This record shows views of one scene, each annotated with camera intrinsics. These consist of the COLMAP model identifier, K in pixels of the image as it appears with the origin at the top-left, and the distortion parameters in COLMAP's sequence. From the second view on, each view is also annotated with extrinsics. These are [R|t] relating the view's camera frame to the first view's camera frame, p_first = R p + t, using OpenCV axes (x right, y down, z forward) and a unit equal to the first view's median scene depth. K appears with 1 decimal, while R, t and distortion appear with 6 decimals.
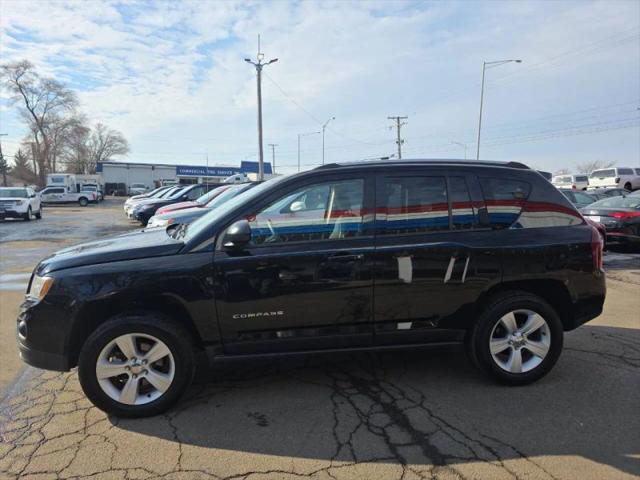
lens RADIAL K [[433.3, 0, 319.2], [0, 433.3, 252.8], [0, 0, 1]] dist [0.046989, -0.035846]
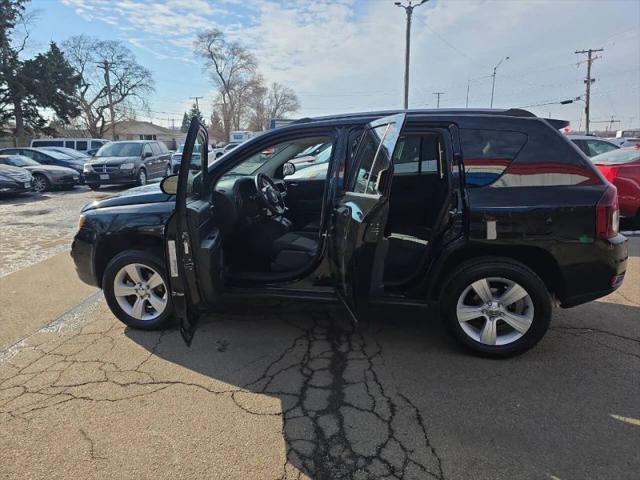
lens RADIAL K [[433.3, 0, 319.2], [0, 433.3, 252.8], [0, 0, 1]] dist [0.046989, -0.035846]
pose [[0.929521, 0.078626, -0.360290, 0.322388], [-0.041077, 0.993002, 0.110728, -0.004136], [0.366475, -0.088124, 0.926245, 0.023575]]
